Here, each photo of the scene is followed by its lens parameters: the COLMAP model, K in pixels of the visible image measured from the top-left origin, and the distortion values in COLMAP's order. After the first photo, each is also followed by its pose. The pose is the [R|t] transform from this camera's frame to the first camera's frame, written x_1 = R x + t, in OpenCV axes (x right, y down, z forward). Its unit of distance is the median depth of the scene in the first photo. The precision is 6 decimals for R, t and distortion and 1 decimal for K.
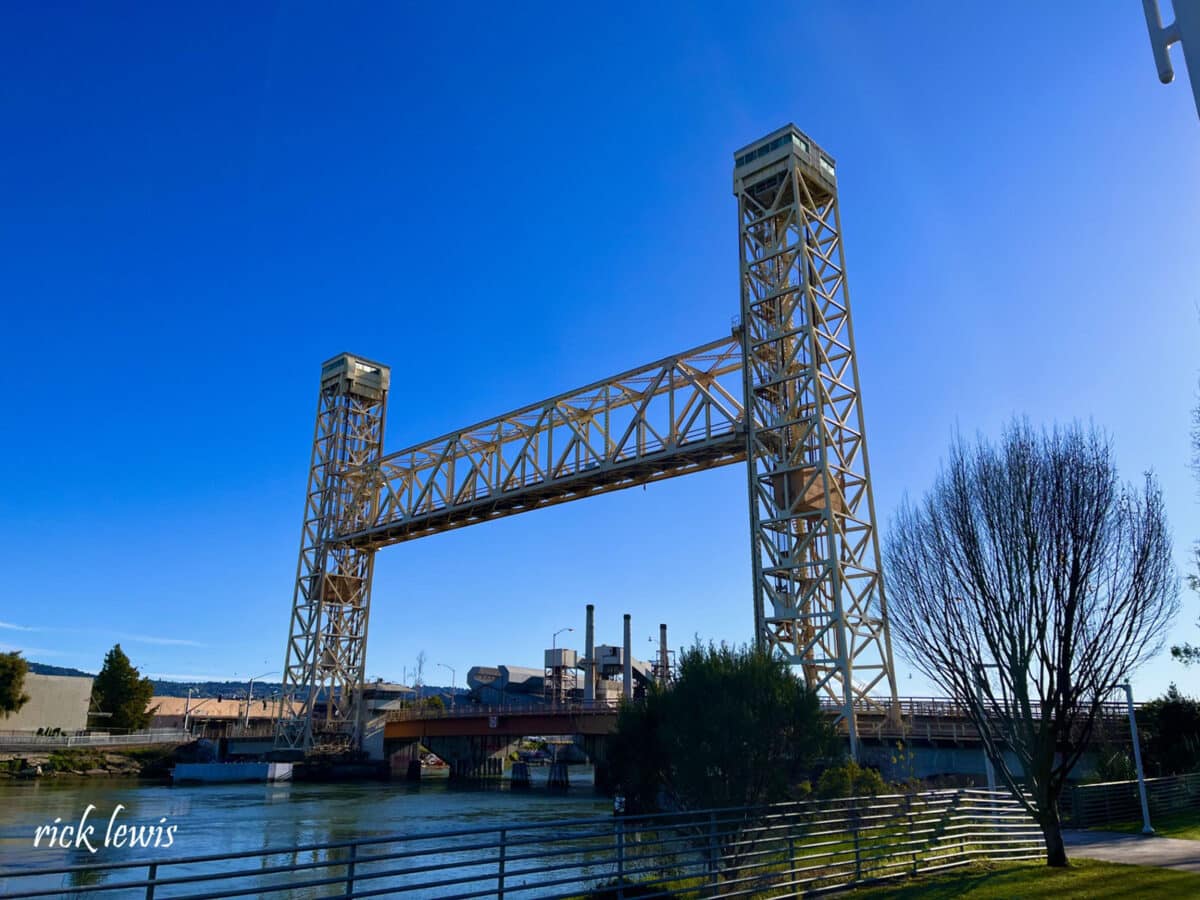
lens RADIAL K [[882.7, 0, 600.0], [0, 882.7, 450.0], [0, 0, 1]] dist [0.003691, 0.002675]
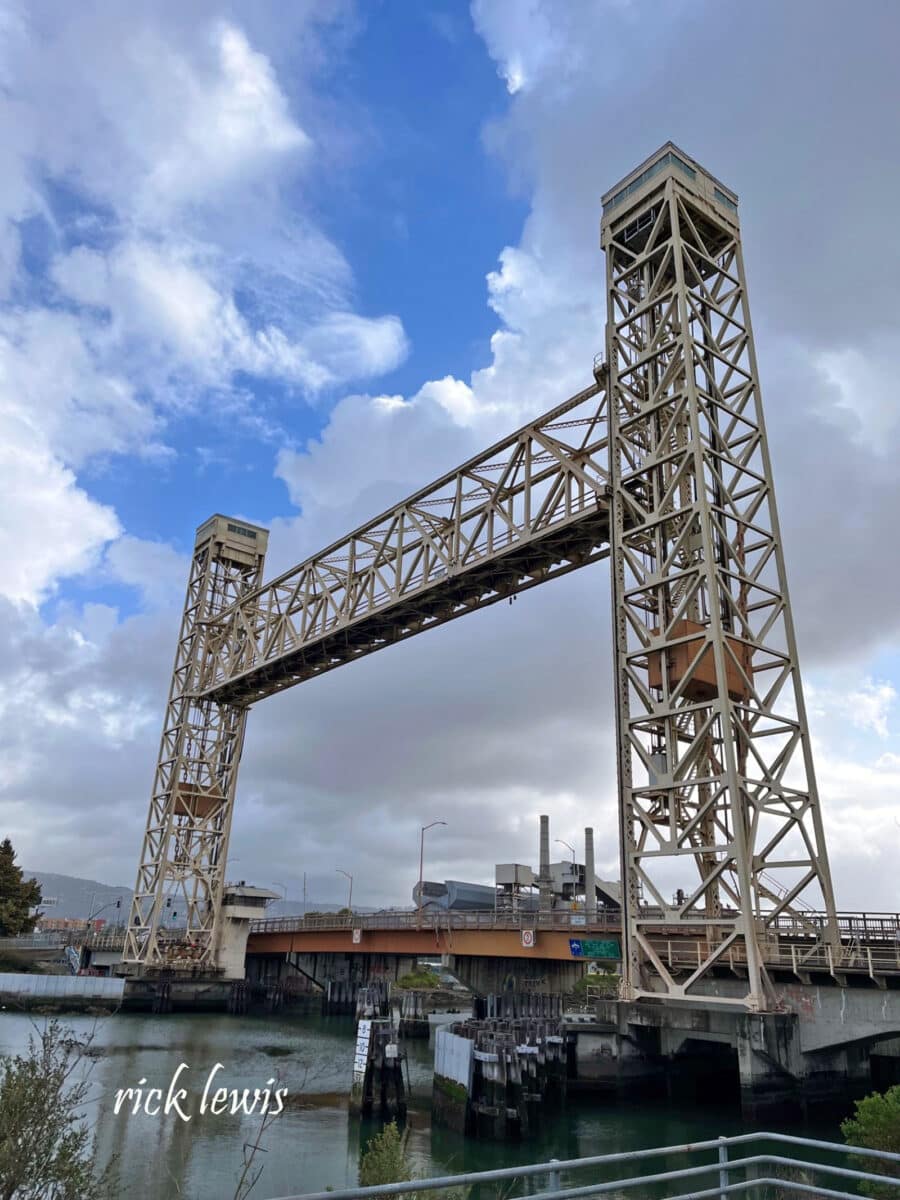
lens RADIAL K [[882.7, 0, 450.0], [0, 882.7, 600.0], [0, 0, 1]] dist [0.003691, 0.002675]
pose [[0.986319, -0.026050, -0.162774, 0.144370], [0.013130, 0.996712, -0.079953, 0.084323], [0.164322, 0.076722, 0.983419, 0.245152]]
